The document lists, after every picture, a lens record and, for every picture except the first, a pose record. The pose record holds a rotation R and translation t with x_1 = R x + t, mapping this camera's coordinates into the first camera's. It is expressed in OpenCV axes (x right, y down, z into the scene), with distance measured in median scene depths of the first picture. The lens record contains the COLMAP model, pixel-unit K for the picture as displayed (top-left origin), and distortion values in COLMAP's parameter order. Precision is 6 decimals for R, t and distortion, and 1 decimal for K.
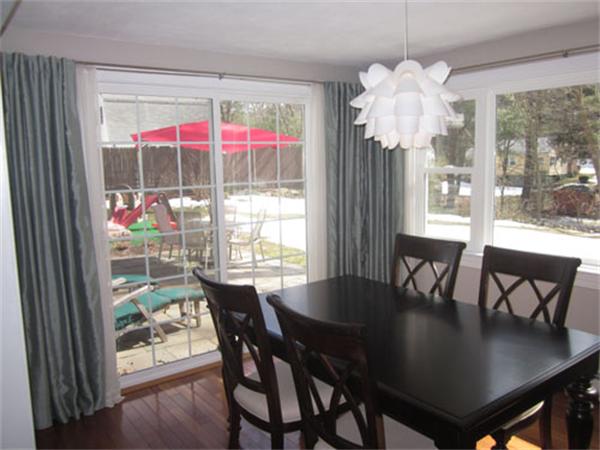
lens RADIAL K [[501.6, 0, 299.1], [0, 501.6, 226.3], [0, 0, 1]] dist [-0.043034, 0.008966]
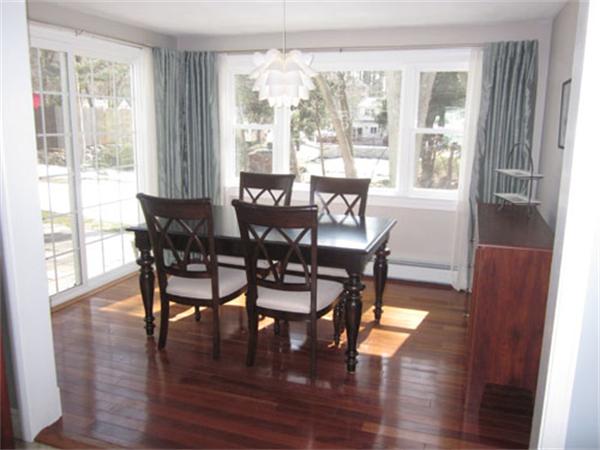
lens RADIAL K [[501.6, 0, 303.6], [0, 501.6, 227.9], [0, 0, 1]] dist [-0.043034, 0.008966]
pose [[0.829370, -0.077123, 0.553351, -0.405751], [0.037667, 0.995892, 0.082346, 0.058306], [-0.557429, -0.047452, 0.828868, -0.208846]]
